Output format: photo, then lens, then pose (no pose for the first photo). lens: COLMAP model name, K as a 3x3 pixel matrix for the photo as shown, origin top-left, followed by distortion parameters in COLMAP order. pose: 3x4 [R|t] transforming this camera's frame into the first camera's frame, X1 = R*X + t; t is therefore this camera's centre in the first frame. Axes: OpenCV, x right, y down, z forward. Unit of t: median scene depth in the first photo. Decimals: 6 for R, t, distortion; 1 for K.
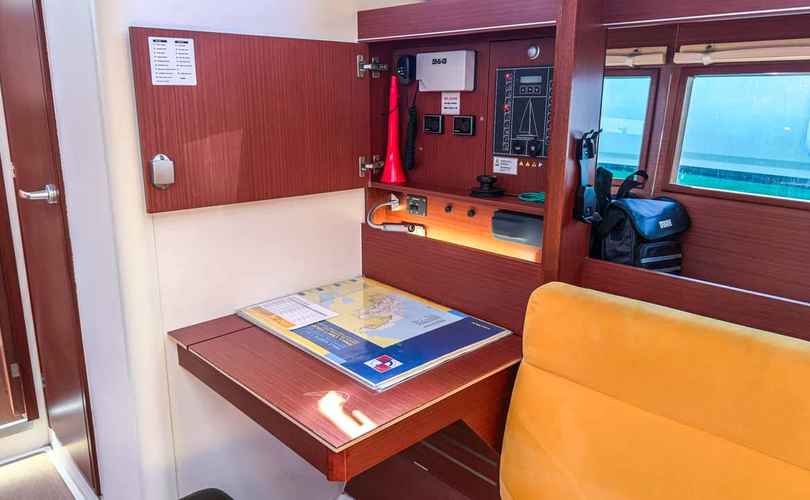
lens RADIAL K [[615.7, 0, 404.1], [0, 615.7, 252.9], [0, 0, 1]] dist [-0.007770, -0.003583]
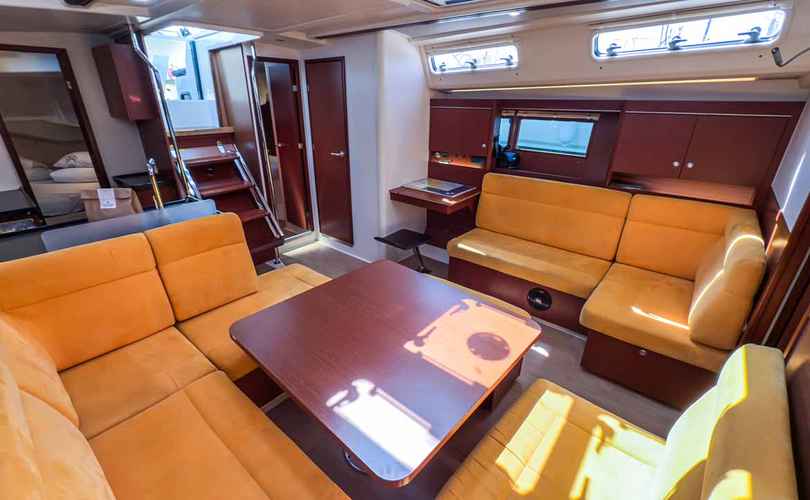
lens RADIAL K [[357.0, 0, 405.0], [0, 357.0, 247.5], [0, 0, 1]] dist [-0.002684, -0.000040]
pose [[0.989905, -0.051772, 0.131935, -0.615501], [0.030591, 0.987000, 0.157781, 0.136784], [-0.138388, -0.152153, 0.978621, -1.265613]]
